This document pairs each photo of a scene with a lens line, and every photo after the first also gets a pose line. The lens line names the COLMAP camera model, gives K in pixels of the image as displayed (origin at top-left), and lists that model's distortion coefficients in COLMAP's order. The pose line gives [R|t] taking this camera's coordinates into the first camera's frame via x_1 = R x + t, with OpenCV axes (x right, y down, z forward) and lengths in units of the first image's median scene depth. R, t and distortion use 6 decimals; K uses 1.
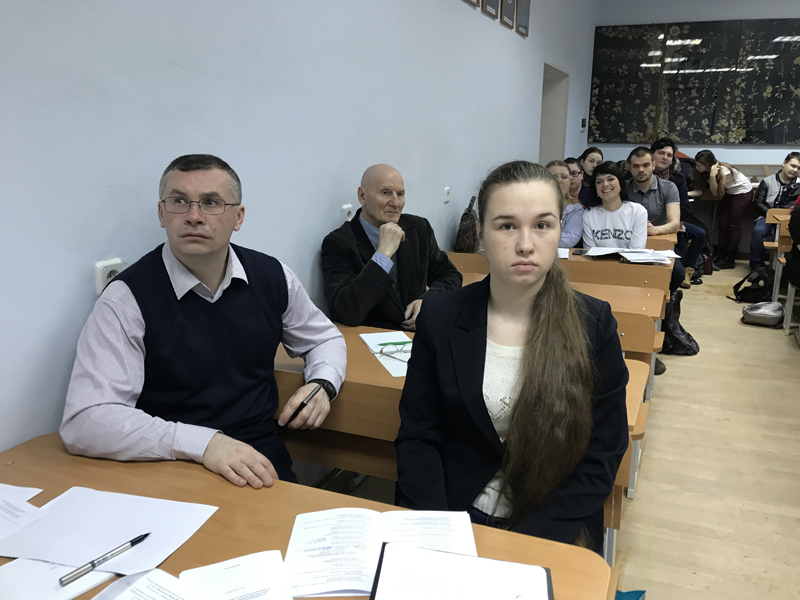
lens RADIAL K [[656.3, 0, 396.7], [0, 656.3, 304.7], [0, 0, 1]] dist [0.027475, -0.029419]
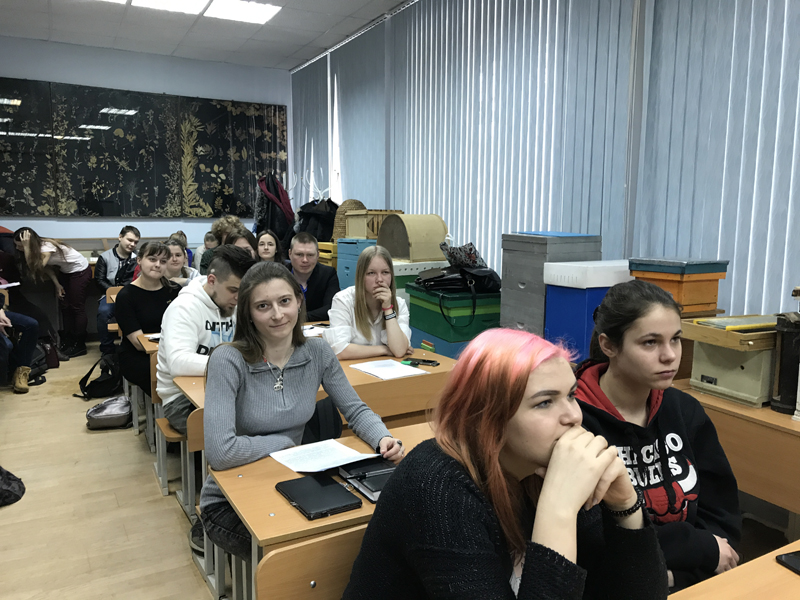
lens RADIAL K [[656.3, 0, 401.6], [0, 656.3, 300.7], [0, 0, 1]] dist [0.027475, -0.029419]
pose [[0.635994, -0.095937, 0.765708, 0.109877], [0.172685, 0.984773, -0.020048, -0.035181], [-0.752125, 0.144977, 0.642876, 0.099832]]
